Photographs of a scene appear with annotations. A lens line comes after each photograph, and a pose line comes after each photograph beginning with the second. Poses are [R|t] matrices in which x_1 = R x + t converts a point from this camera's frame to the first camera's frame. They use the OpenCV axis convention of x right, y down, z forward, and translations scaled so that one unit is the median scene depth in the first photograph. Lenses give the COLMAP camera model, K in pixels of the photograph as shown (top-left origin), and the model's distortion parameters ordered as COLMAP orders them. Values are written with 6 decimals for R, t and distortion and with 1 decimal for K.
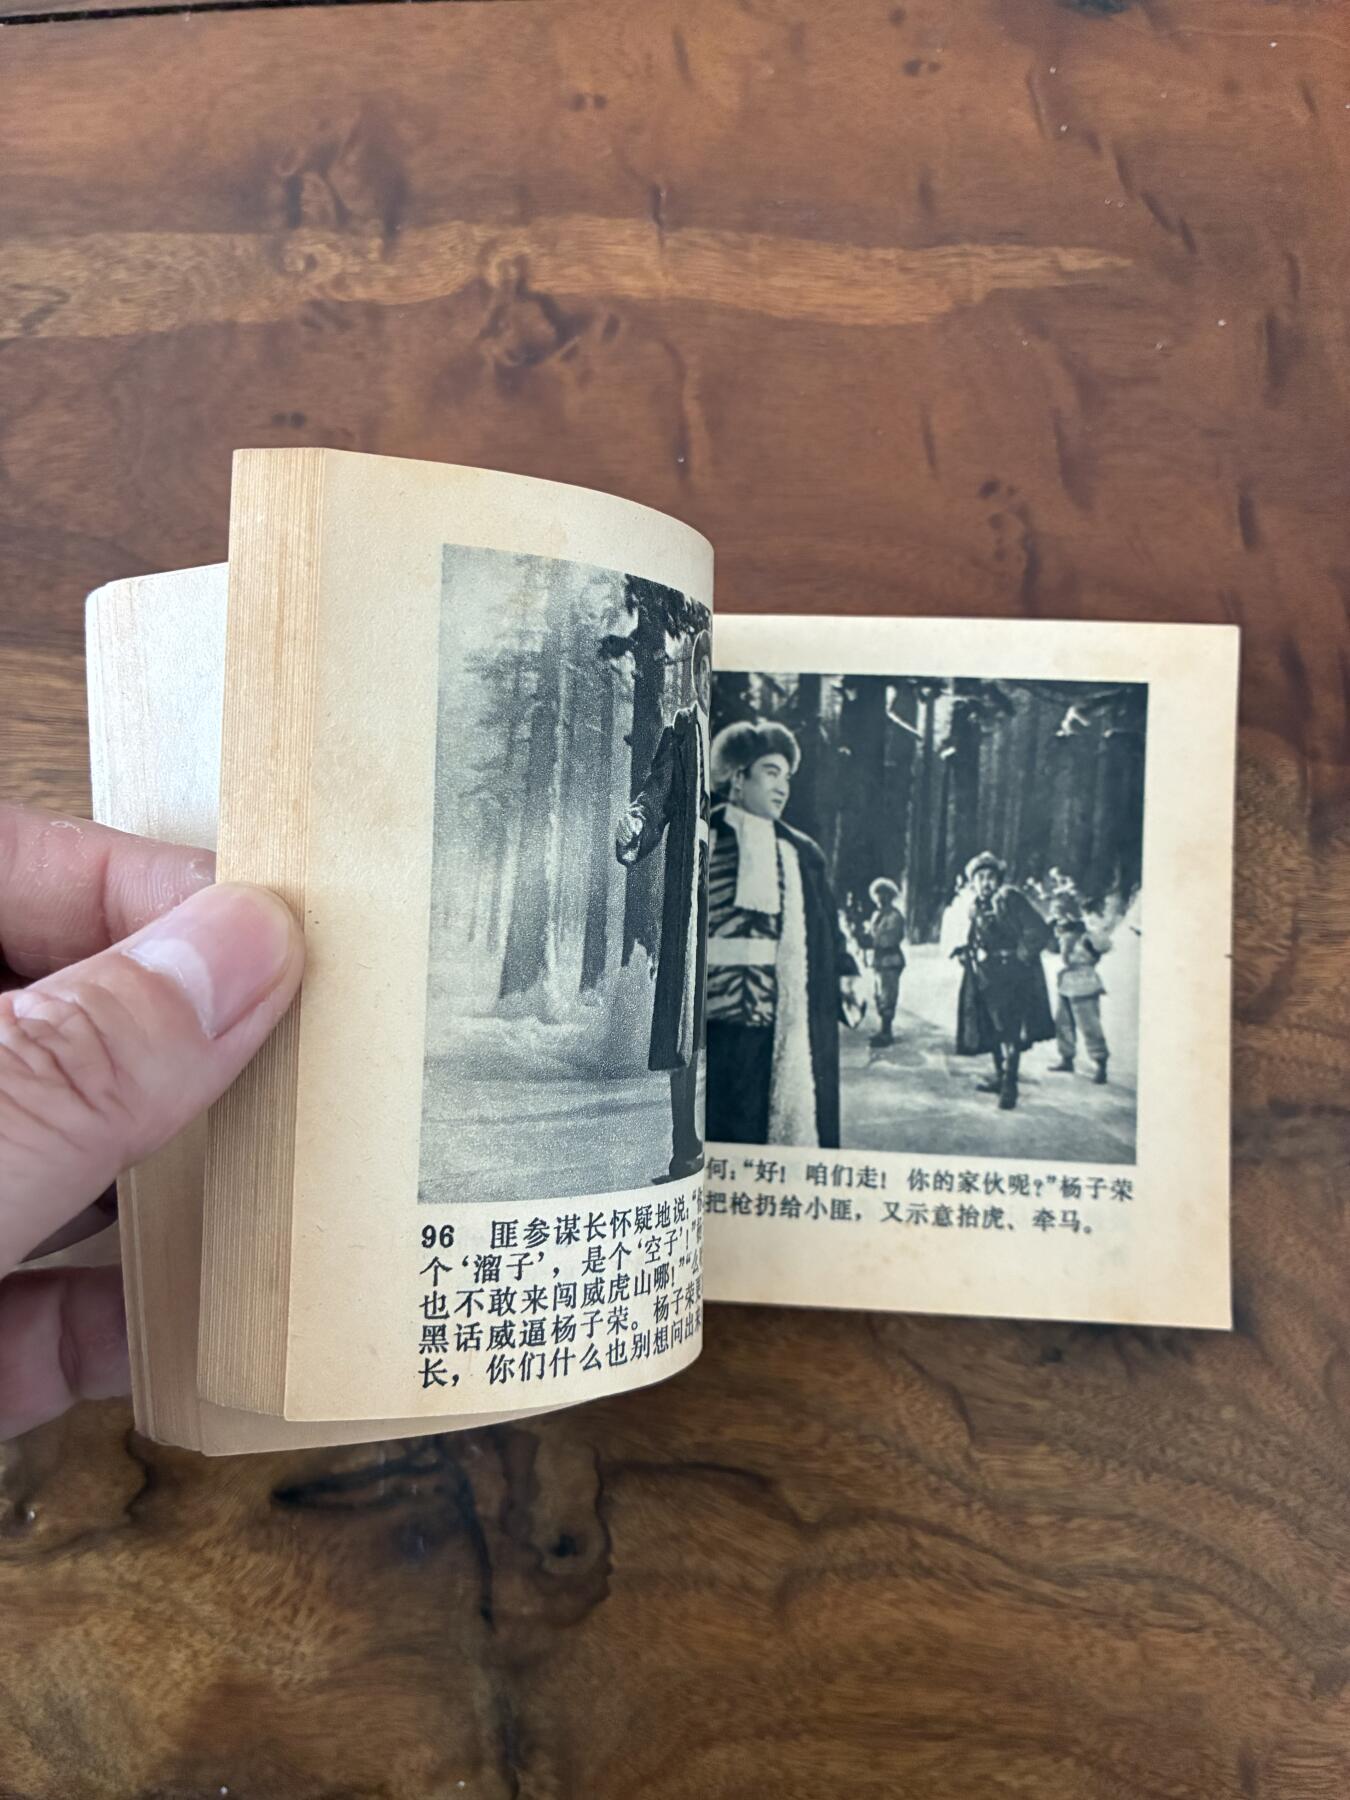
lens RADIAL K [[1851.4, 0, 638.1], [0, 1851.4, 863.7], [0, 0, 1]] dist [0.057651, -0.154434]
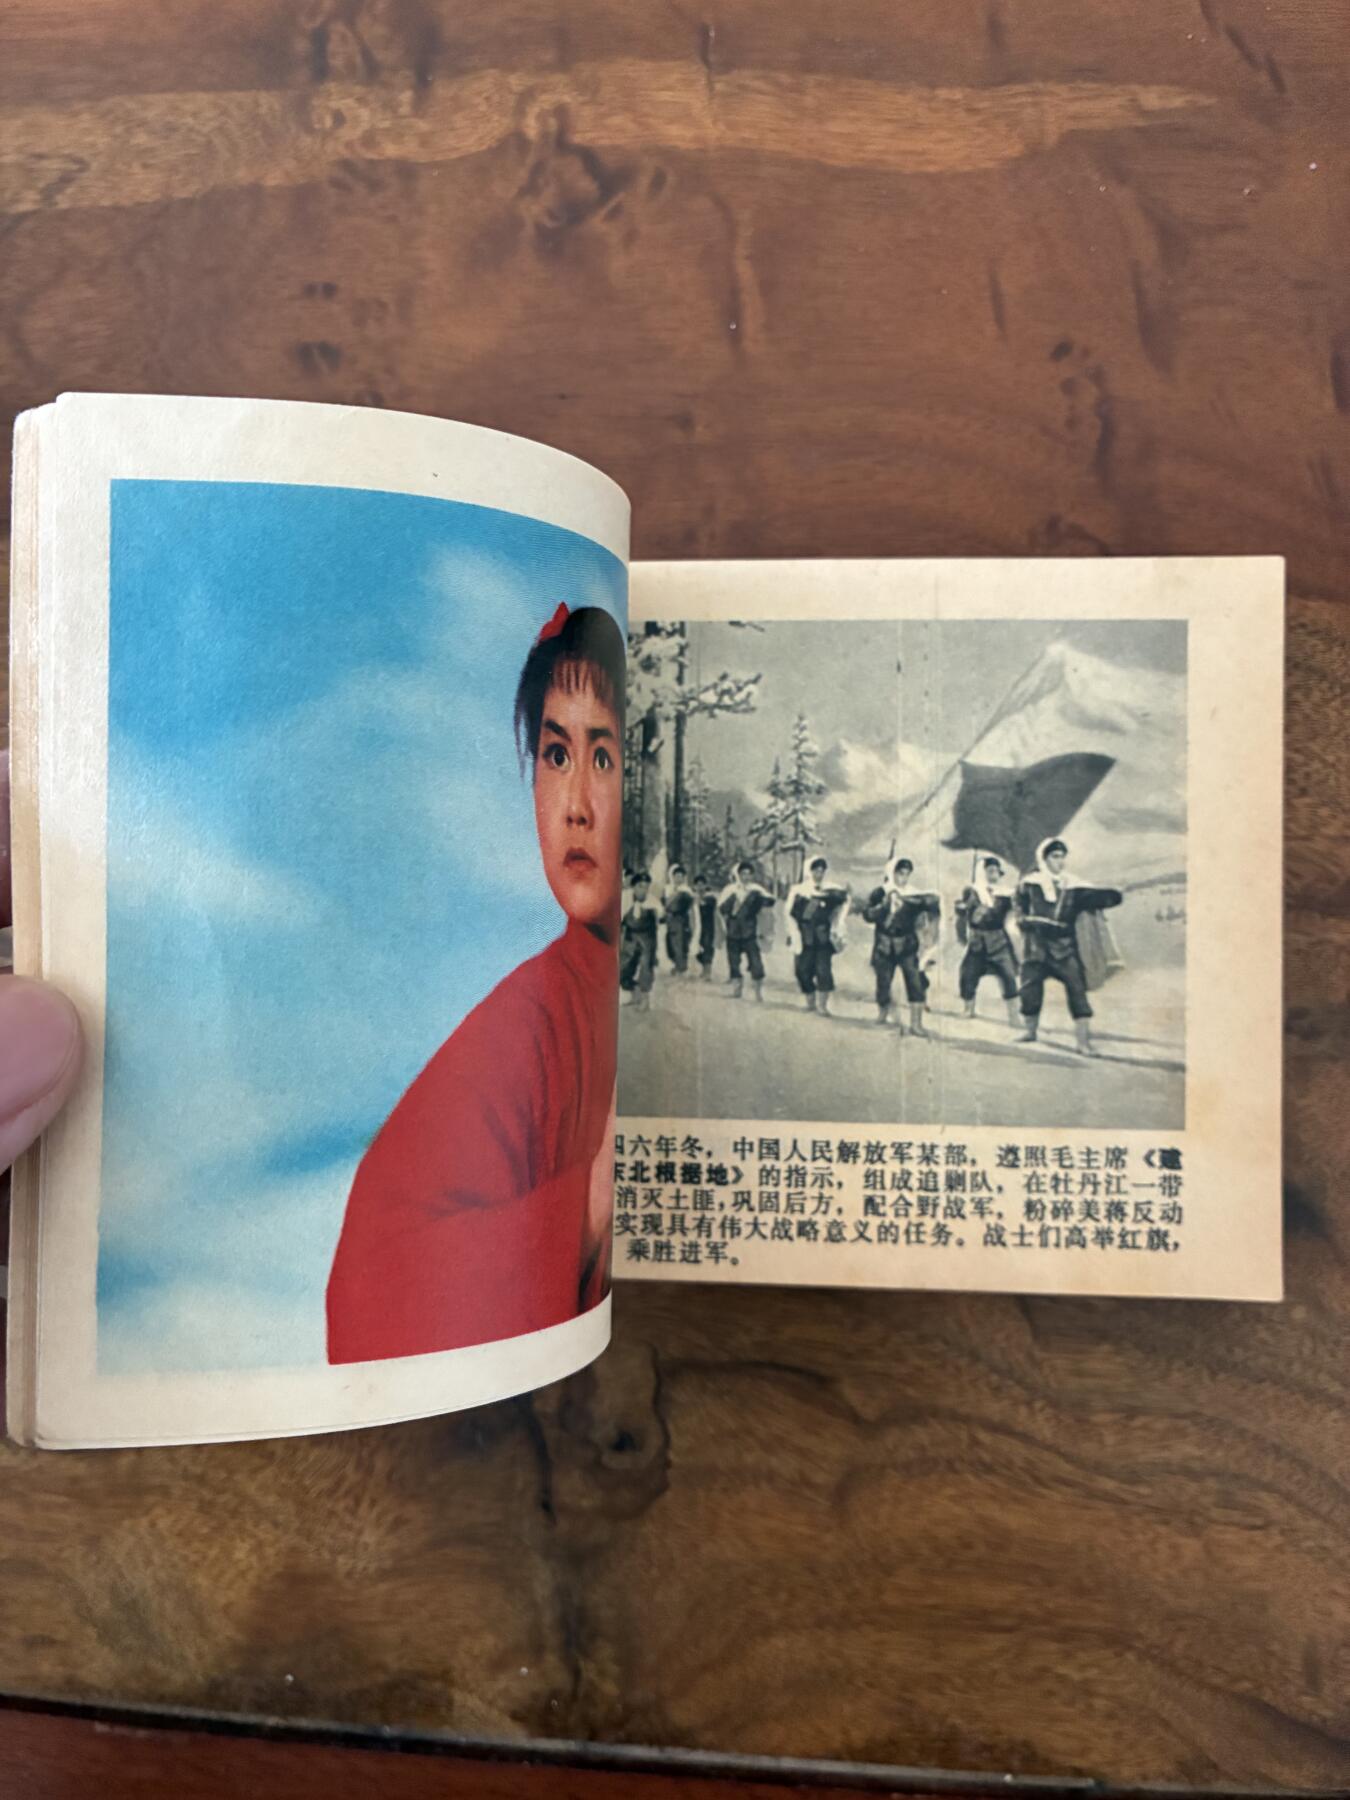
lens RADIAL K [[1326.4, 0, 675.0], [0, 1326.4, 900.0], [0, 0, 1]] dist [0.078986, -0.119585]
pose [[0.999935, -0.008361, -0.007708, -0.003648], [0.009055, 0.995434, 0.095017, 0.008658], [0.006879, -0.095081, 0.995446, 0.305491]]
